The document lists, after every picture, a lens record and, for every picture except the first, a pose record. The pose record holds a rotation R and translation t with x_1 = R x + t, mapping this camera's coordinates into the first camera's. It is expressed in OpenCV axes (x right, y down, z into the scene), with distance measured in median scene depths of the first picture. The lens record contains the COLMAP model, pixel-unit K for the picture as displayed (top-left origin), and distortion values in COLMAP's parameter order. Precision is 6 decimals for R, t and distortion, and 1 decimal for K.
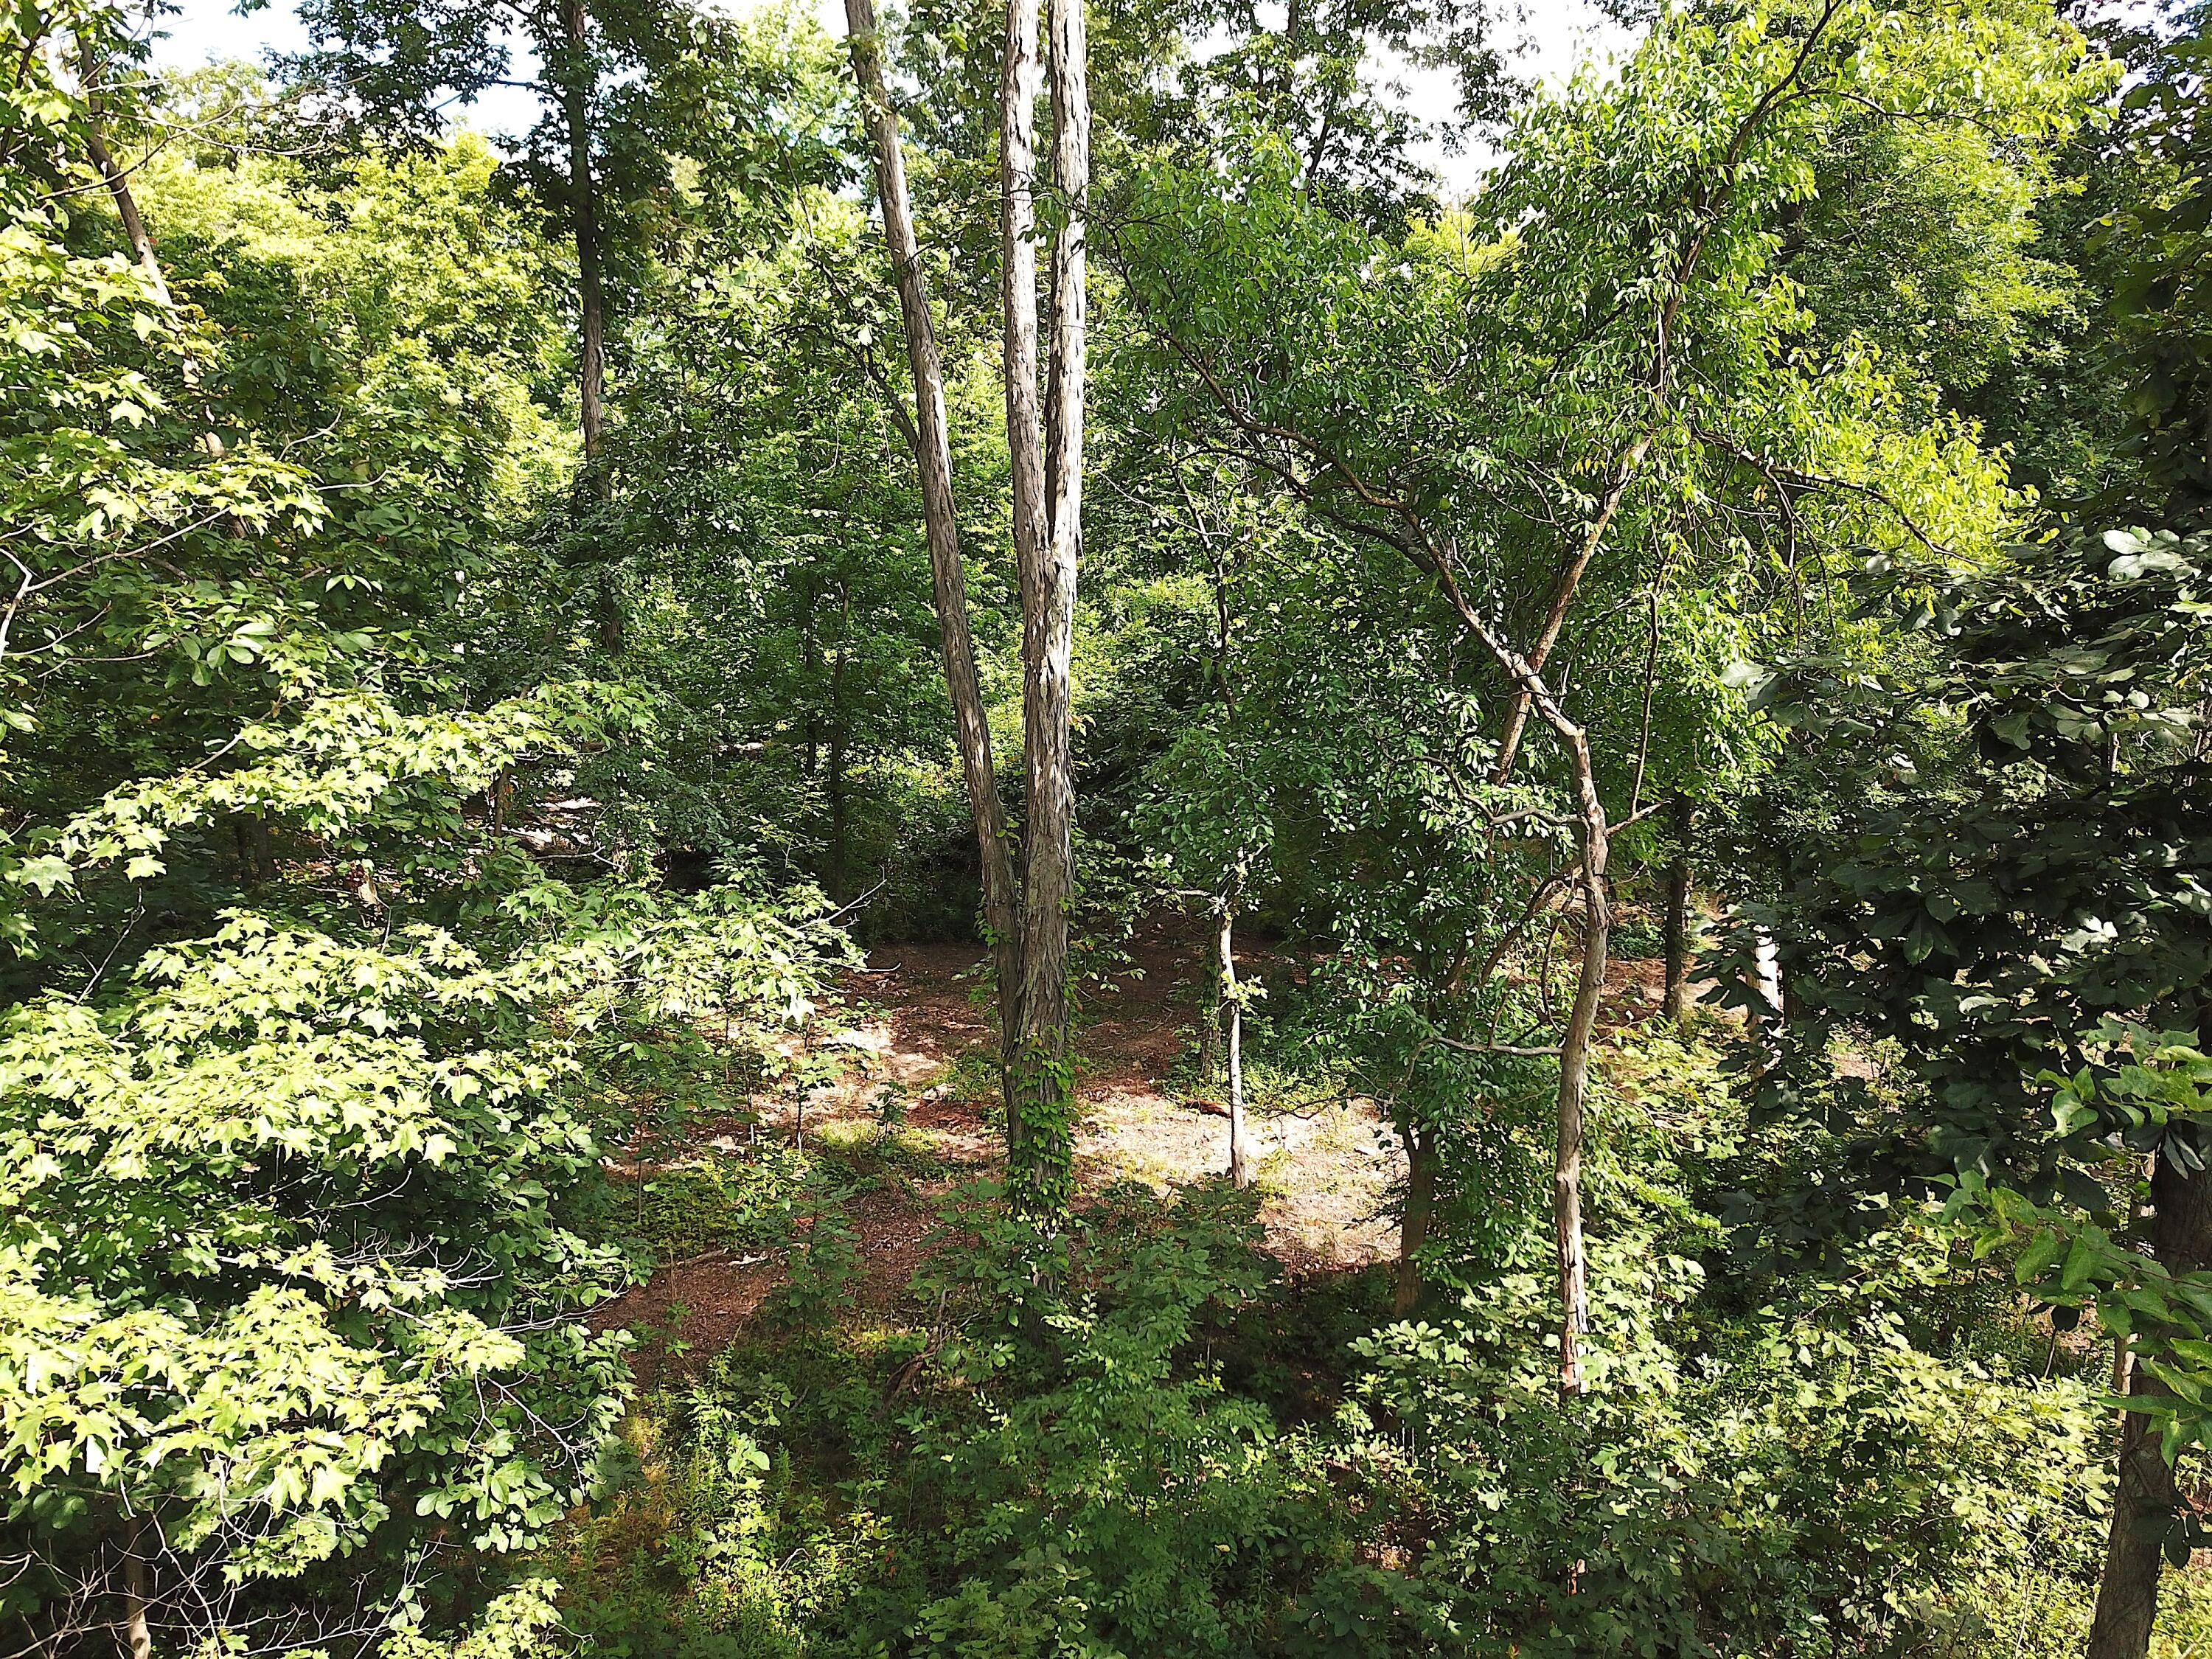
lens RADIAL K [[1687.6, 0, 1085.7], [0, 1687.6, 819.4], [0, 0, 1]] dist [0.015454, -0.005800]
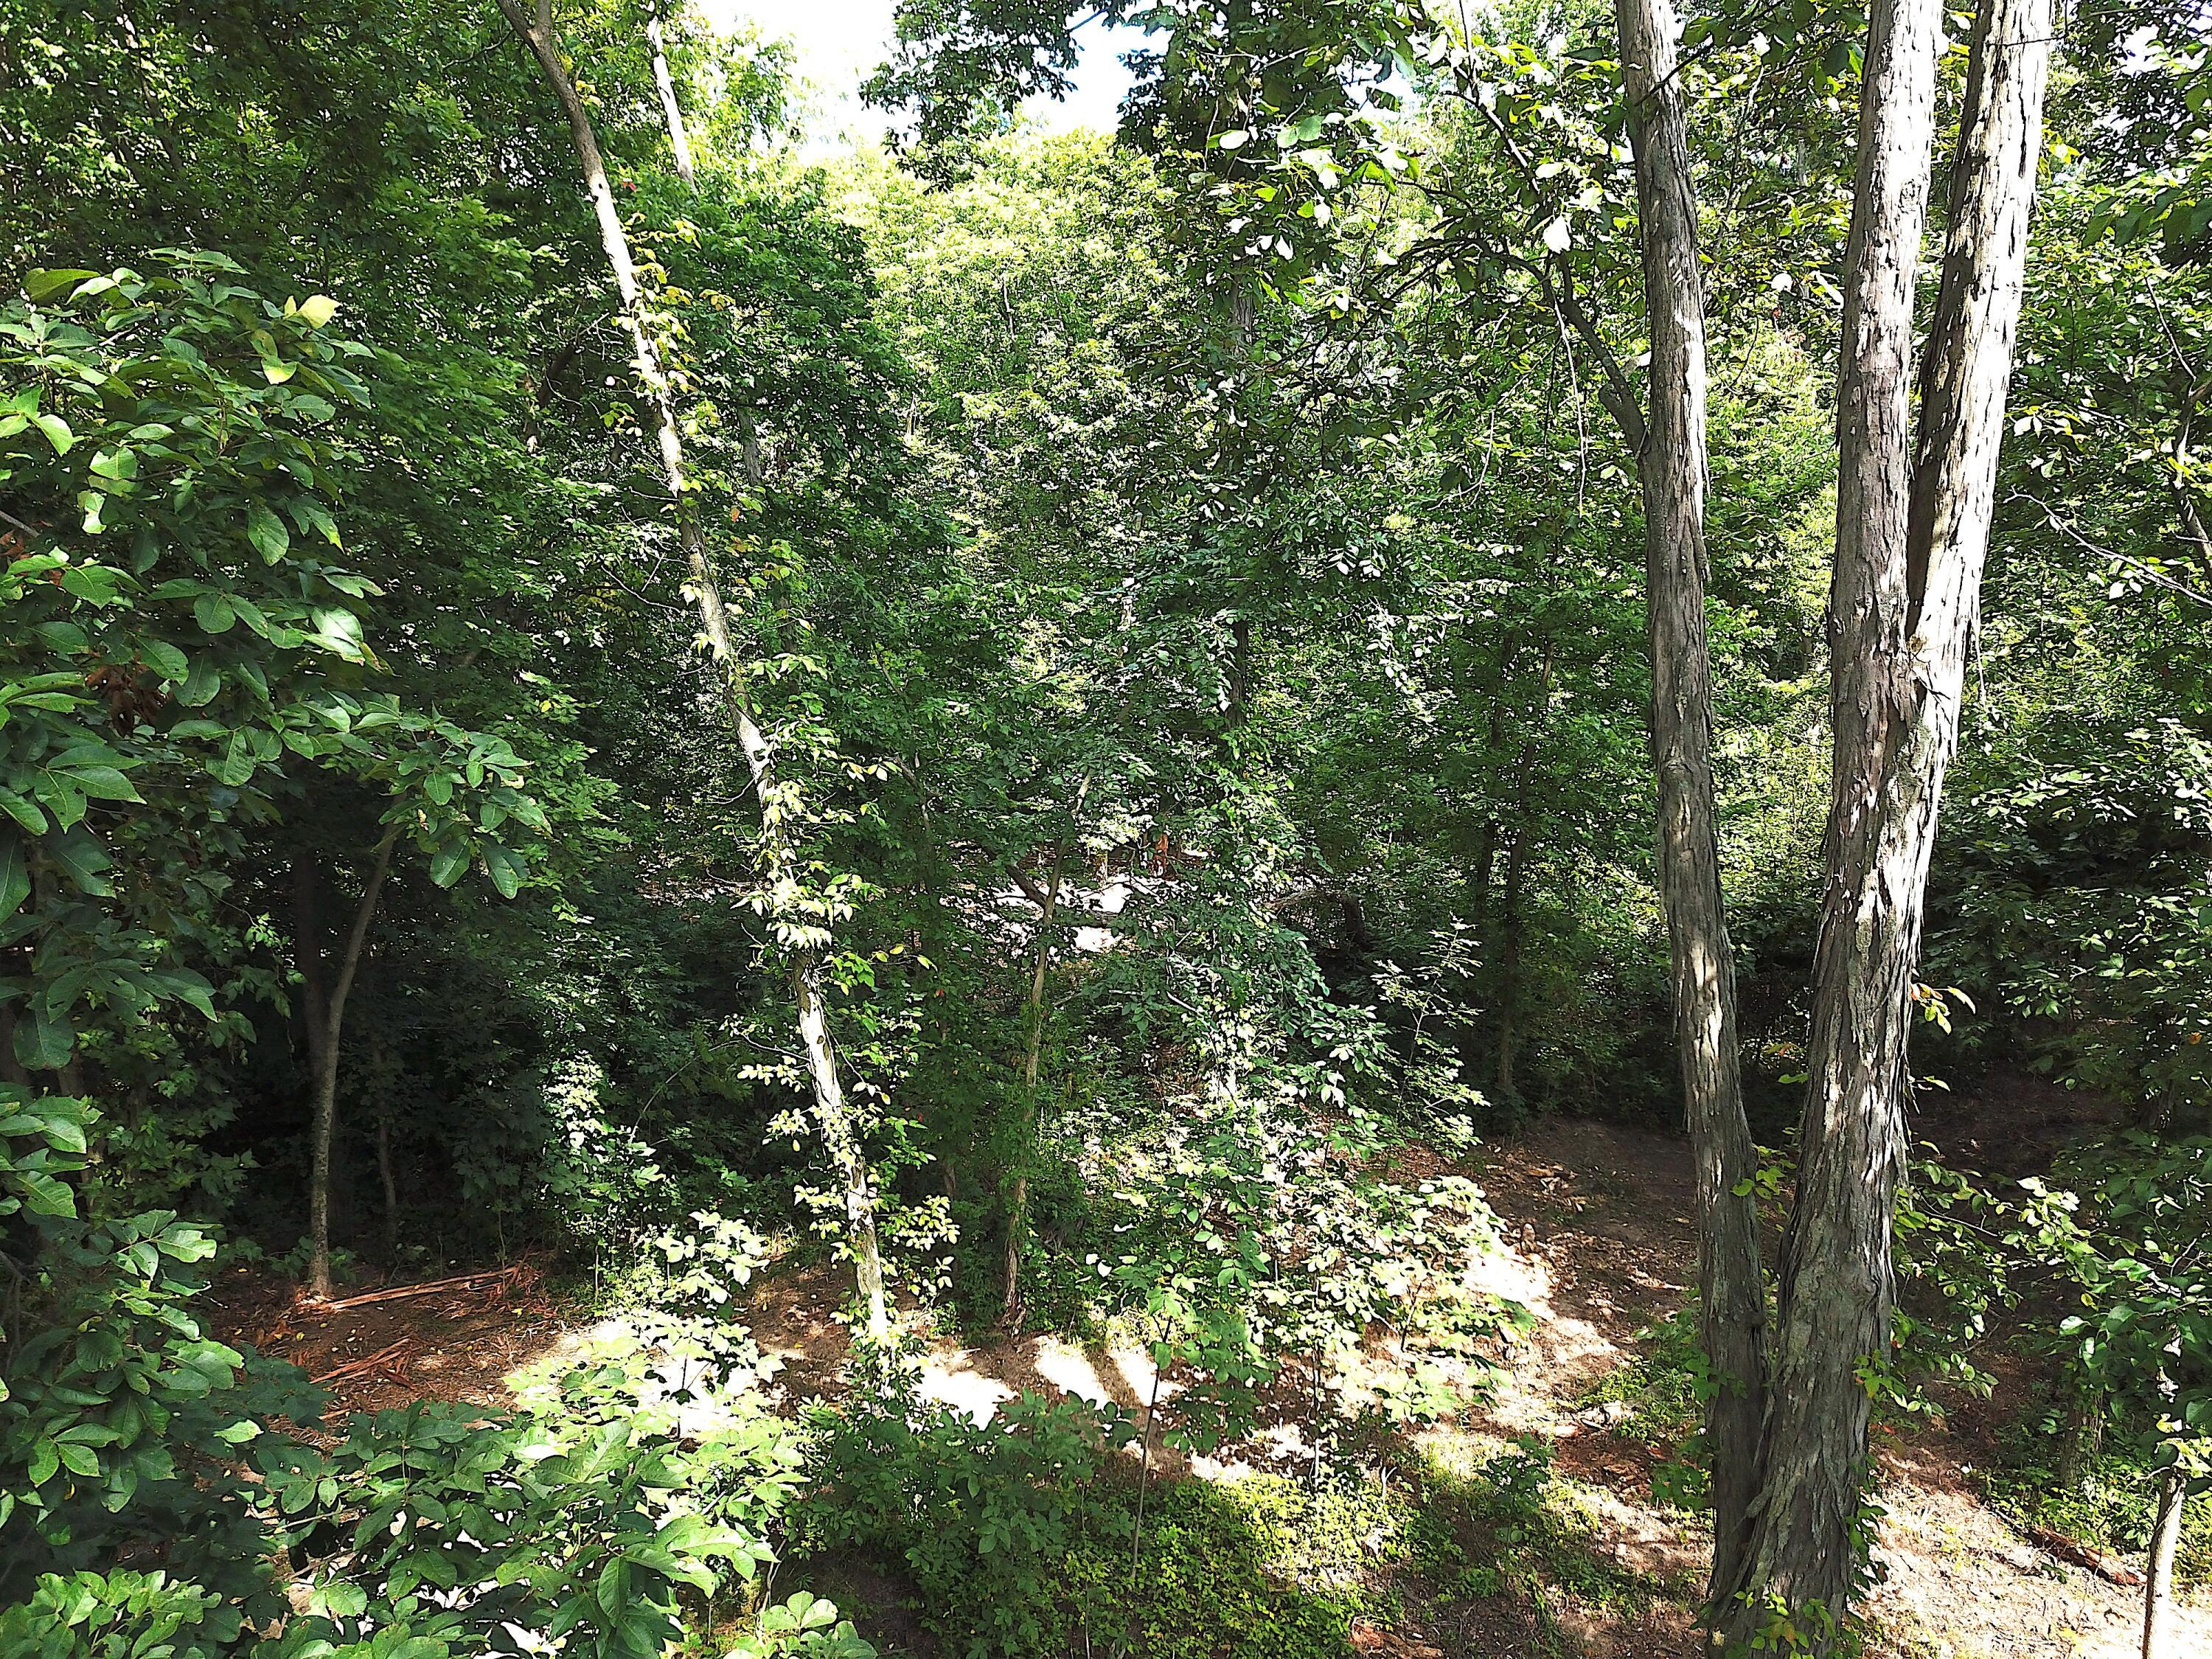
lens RADIAL K [[1687.6, 0, 1085.7], [0, 1687.6, 819.4], [0, 0, 1]] dist [0.015454, -0.005800]
pose [[0.908933, 0.085145, -0.408156, -0.023650], [-0.088397, 0.996025, 0.010928, -0.069278], [0.407465, 0.026147, 0.912847, 0.327909]]
